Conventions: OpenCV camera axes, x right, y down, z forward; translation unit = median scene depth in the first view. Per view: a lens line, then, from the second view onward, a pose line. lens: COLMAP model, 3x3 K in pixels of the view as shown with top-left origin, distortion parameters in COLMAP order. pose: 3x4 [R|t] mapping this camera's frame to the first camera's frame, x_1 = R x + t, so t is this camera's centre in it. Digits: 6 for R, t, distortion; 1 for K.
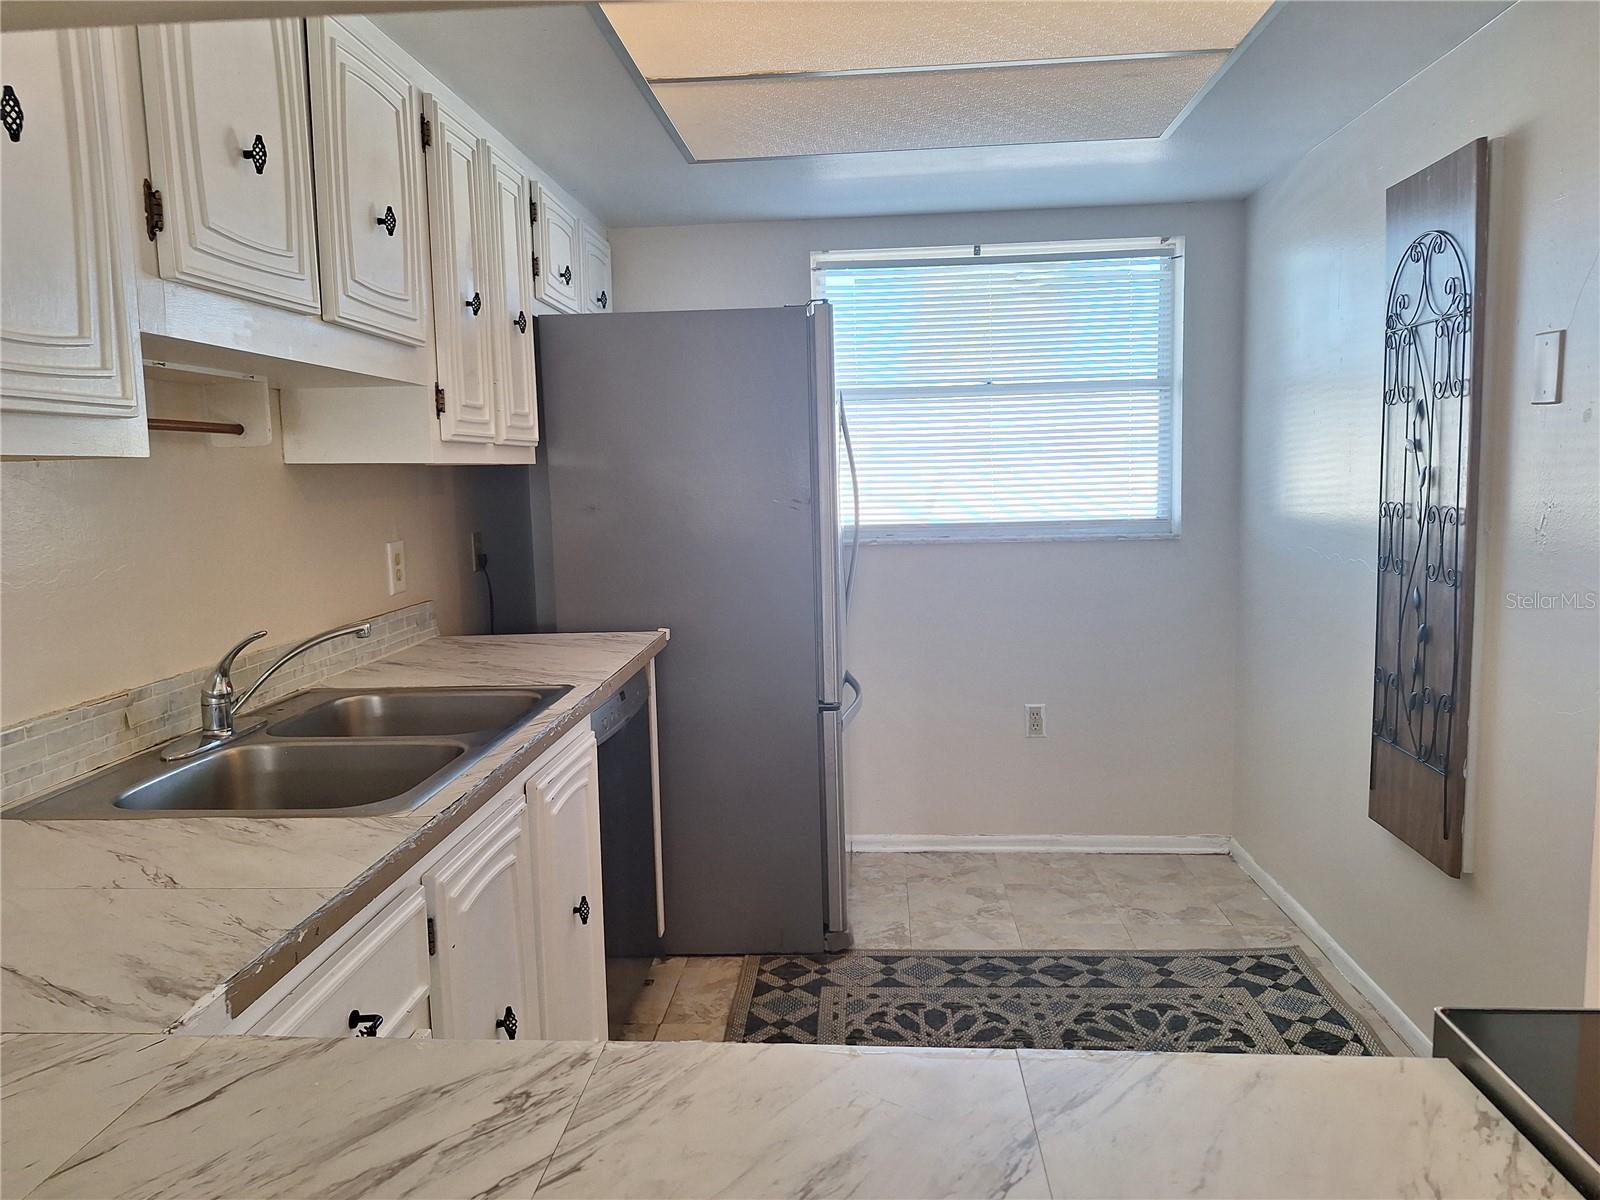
lens RADIAL K [[1129.1, 0, 803.4], [0, 1129.1, 592.8], [0, 0, 1]] dist [0.039230, -0.042496]
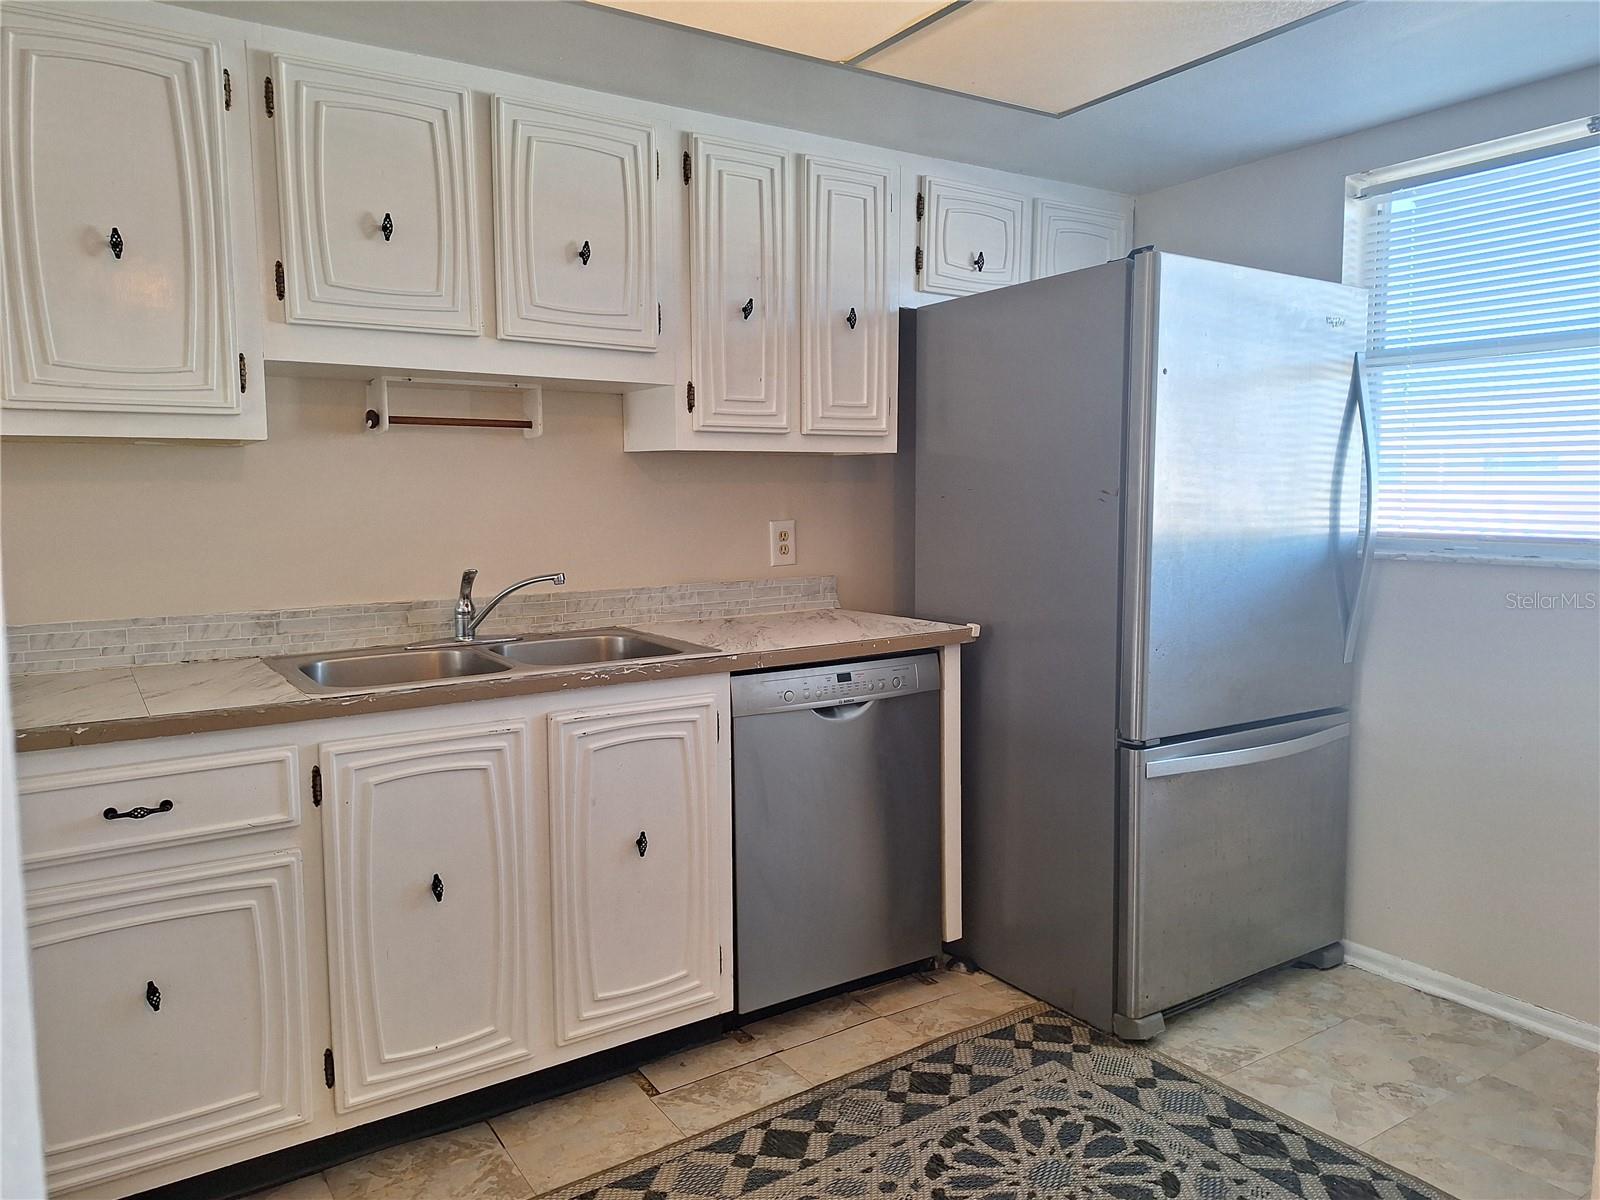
lens RADIAL K [[1129.1, 0, 797.1], [0, 1129.1, 605.5], [0, 0, 1]] dist [0.039230, -0.042496]
pose [[0.590282, 0.097727, -0.801259, 0.548386], [-0.093369, 0.994247, 0.052481, -0.020386], [0.801779, 0.043834, 0.596011, 0.314493]]
